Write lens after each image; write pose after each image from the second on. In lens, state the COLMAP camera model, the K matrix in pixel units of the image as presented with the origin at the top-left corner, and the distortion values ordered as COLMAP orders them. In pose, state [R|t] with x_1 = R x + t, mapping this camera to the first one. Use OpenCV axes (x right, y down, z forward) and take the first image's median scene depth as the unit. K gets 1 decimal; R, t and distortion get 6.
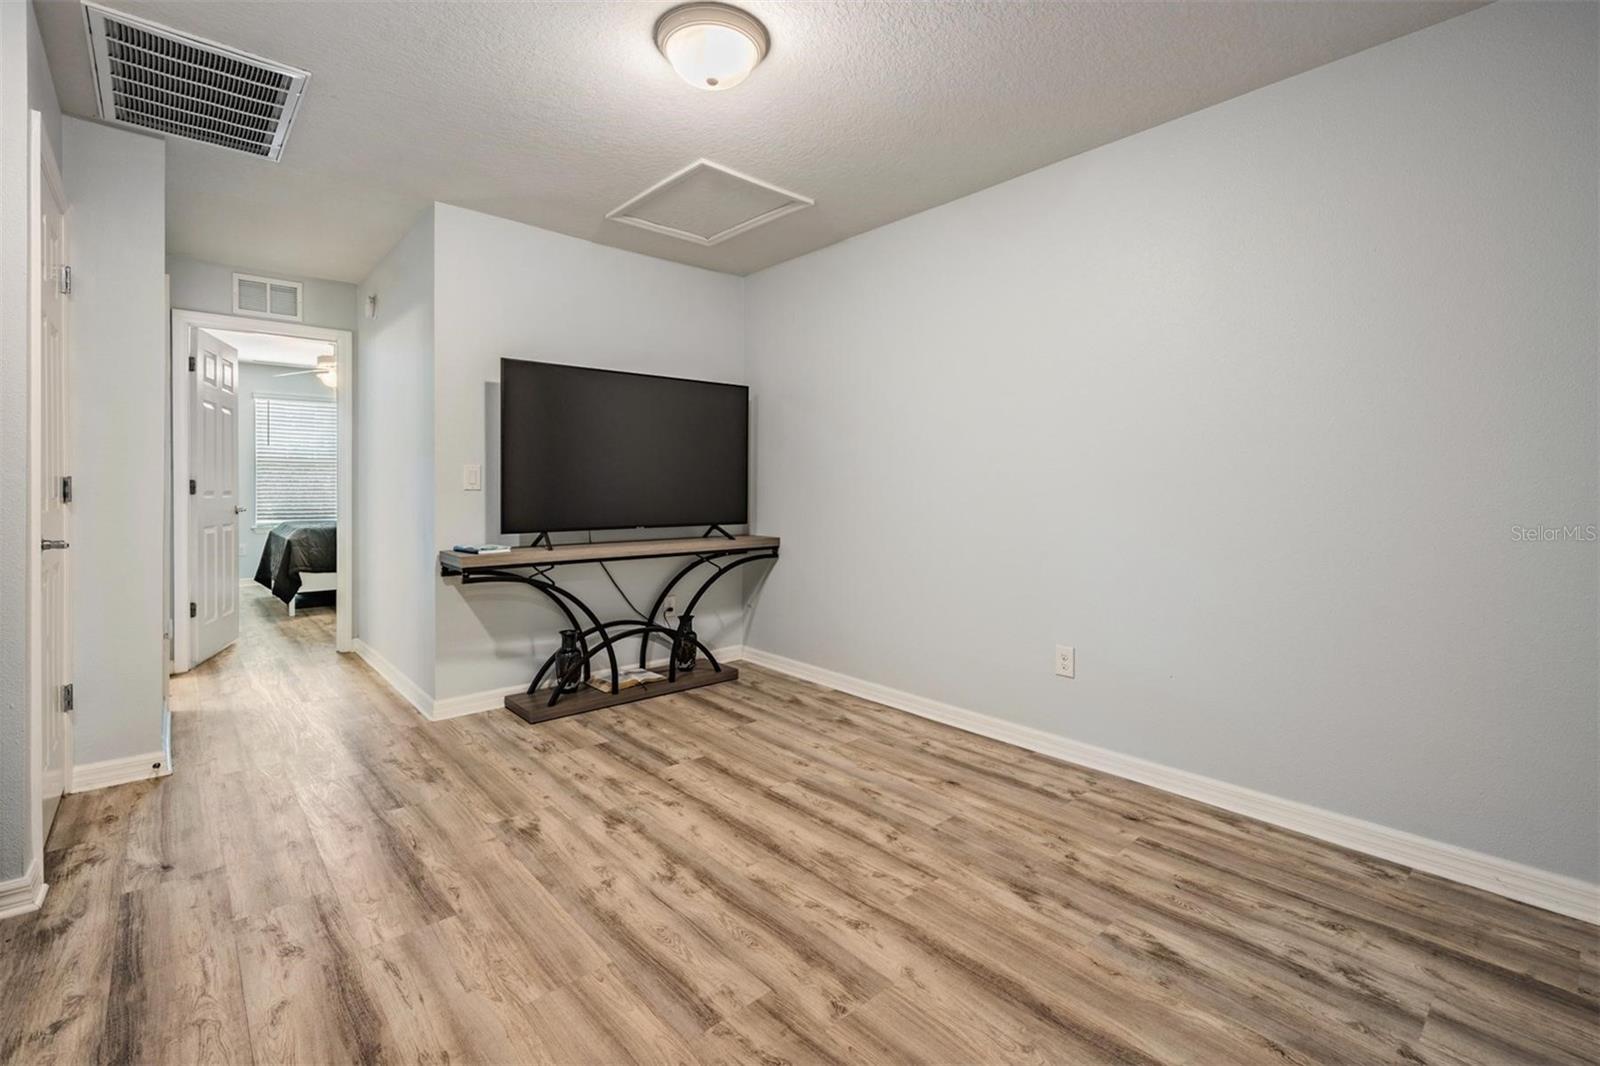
lens RADIAL K [[706.0, 0, 798.7], [0, 706.0, 492.3], [0, 0, 1]] dist [0.000927, -0.000214]
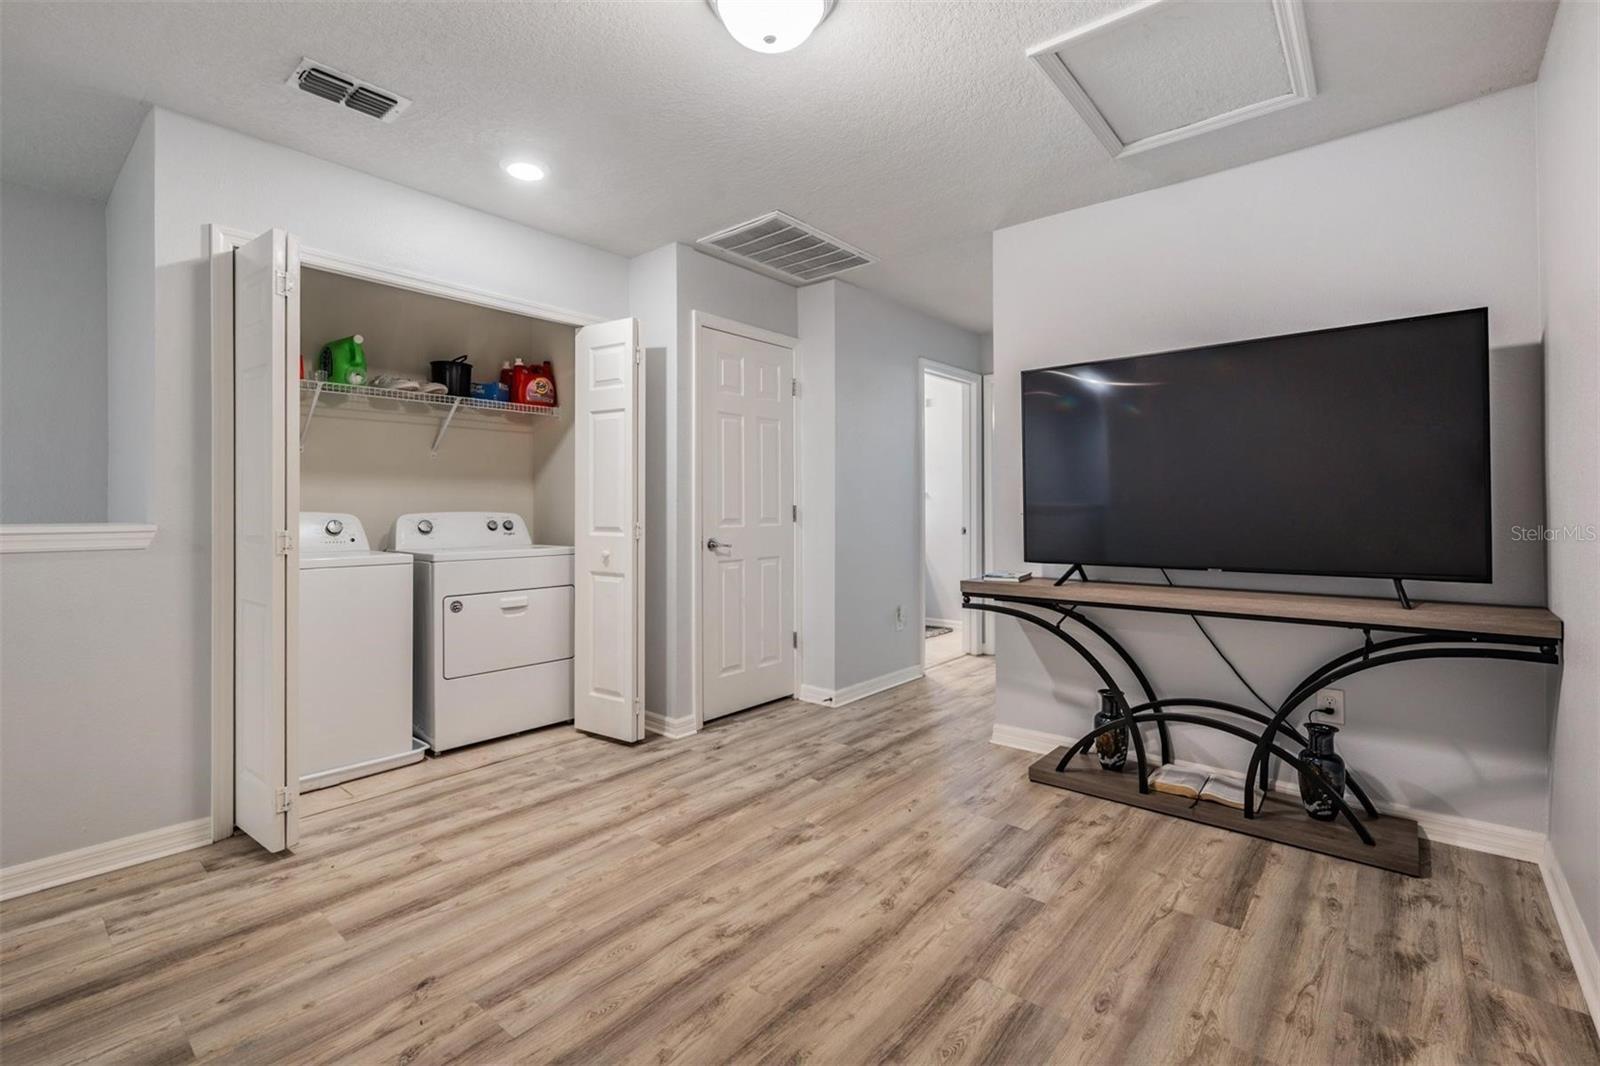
lens RADIAL K [[711.5, 0, 797.2], [0, 711.5, 500.4], [0, 0, 1]] dist [0.000324, -0.000712]
pose [[0.139169, -0.016003, -0.990139, 0.553195], [-0.003573, 0.999855, -0.016662, -0.005852], [0.990262, 0.005857, 0.139091, 0.699373]]
